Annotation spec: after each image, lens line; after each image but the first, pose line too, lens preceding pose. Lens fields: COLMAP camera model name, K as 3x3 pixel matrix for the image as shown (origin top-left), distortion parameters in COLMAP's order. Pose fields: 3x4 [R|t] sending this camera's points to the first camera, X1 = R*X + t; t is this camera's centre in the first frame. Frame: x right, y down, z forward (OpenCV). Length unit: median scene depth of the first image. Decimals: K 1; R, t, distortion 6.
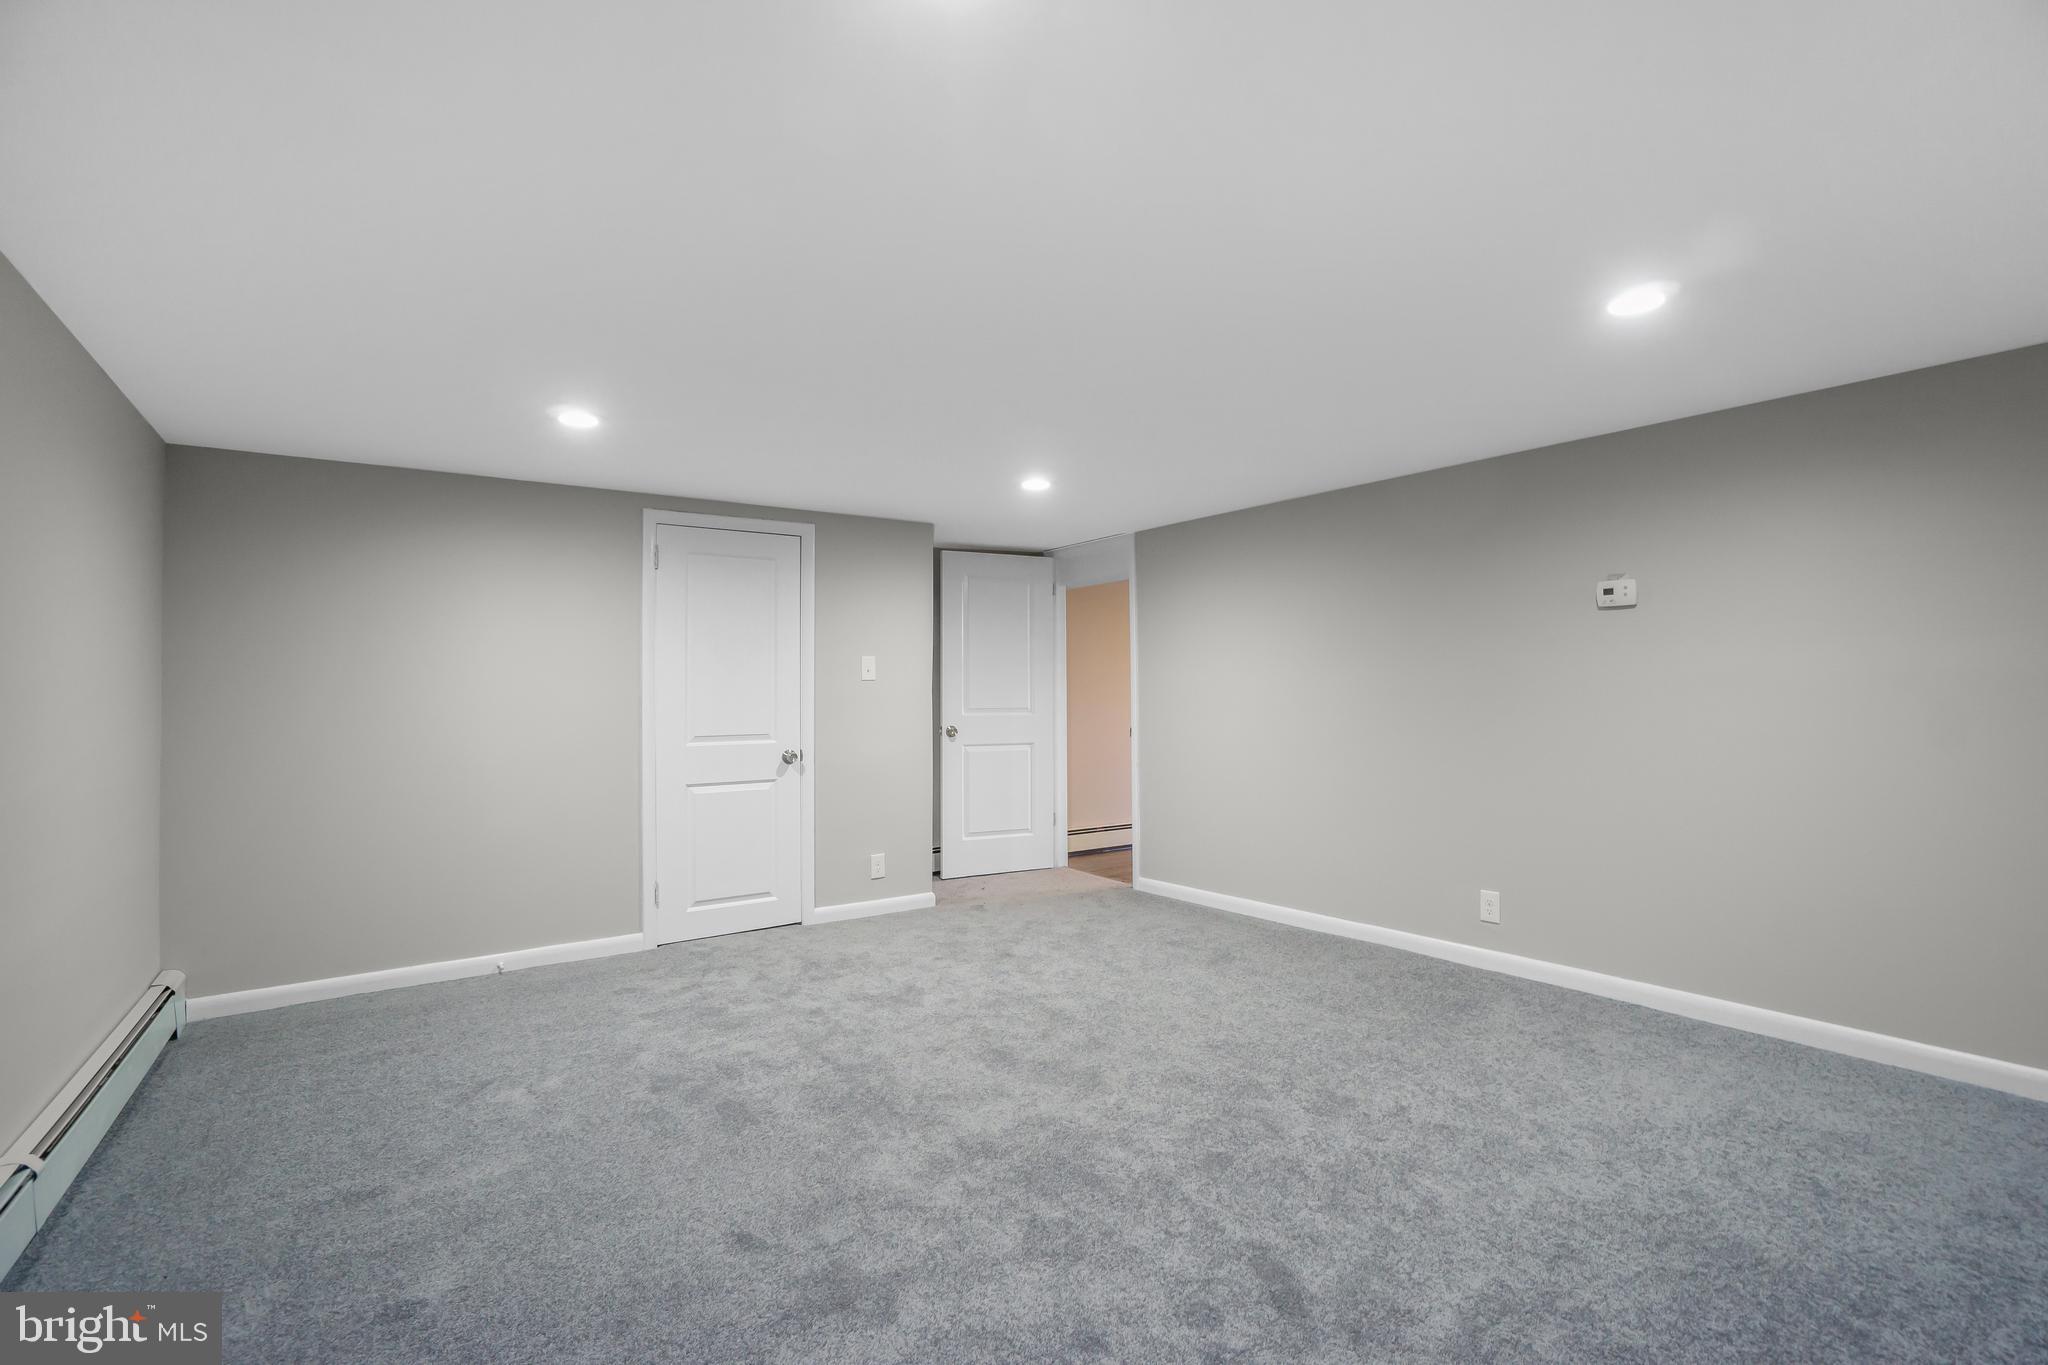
lens RADIAL K [[915.4, 0, 1028.5], [0, 915.4, 665.5], [0, 0, 1]] dist [-0.068714, 0.023020]
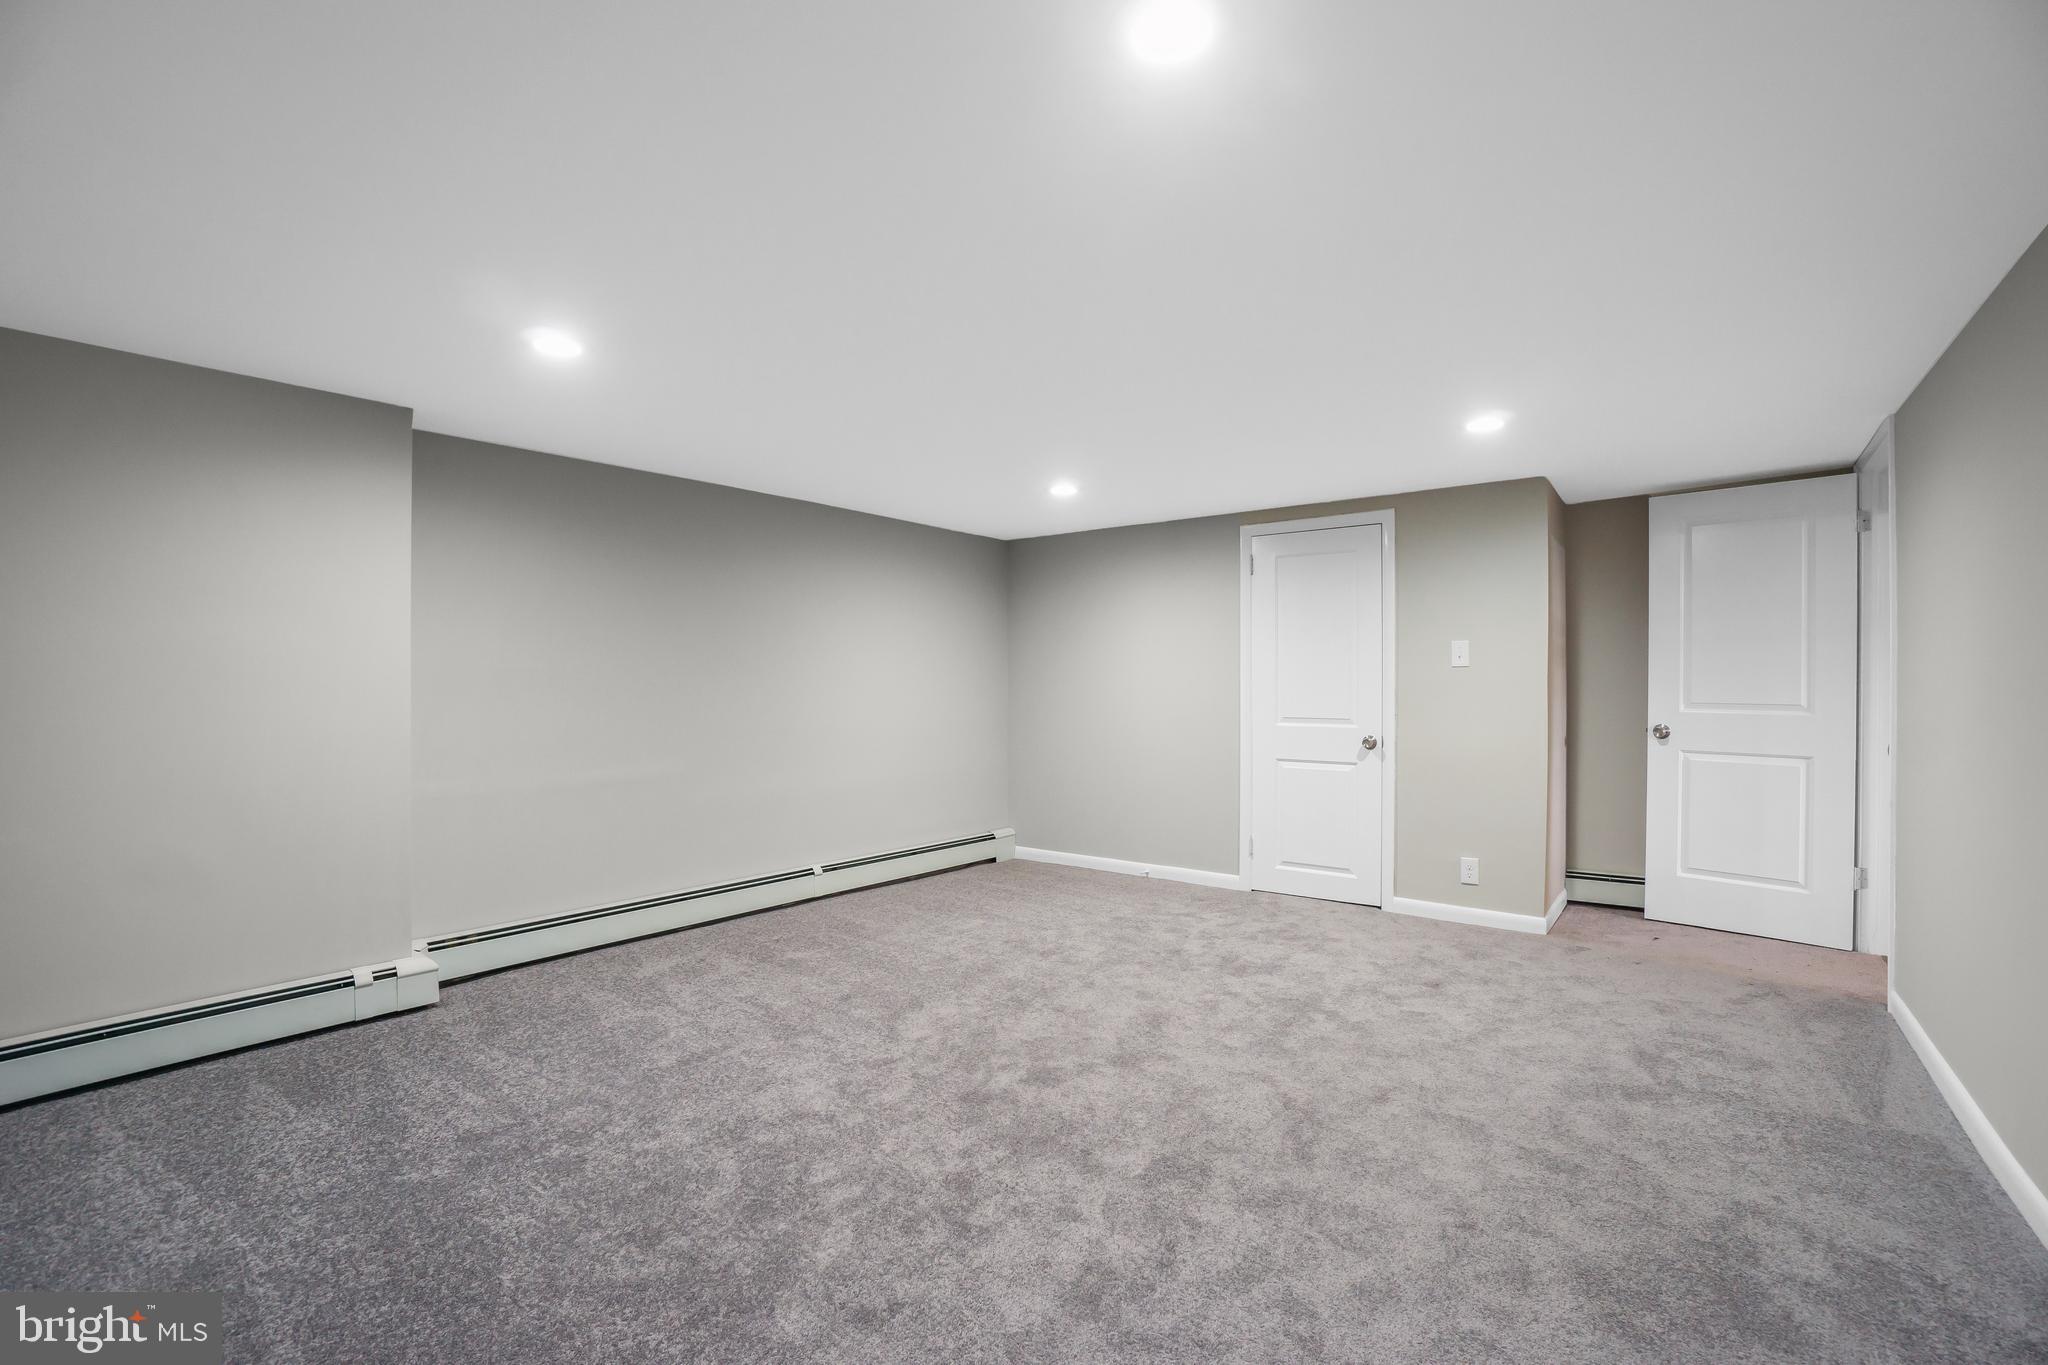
lens RADIAL K [[871.4, 0, 1024.0], [0, 871.4, 682.5], [0, 0, 1]] dist [-0.003303, -0.000220]
pose [[0.325487, 0.010876, -0.945484, 0.579615], [0.022959, 0.999548, 0.019401, 0.005651], [0.945268, -0.028022, 0.325090, 0.342089]]
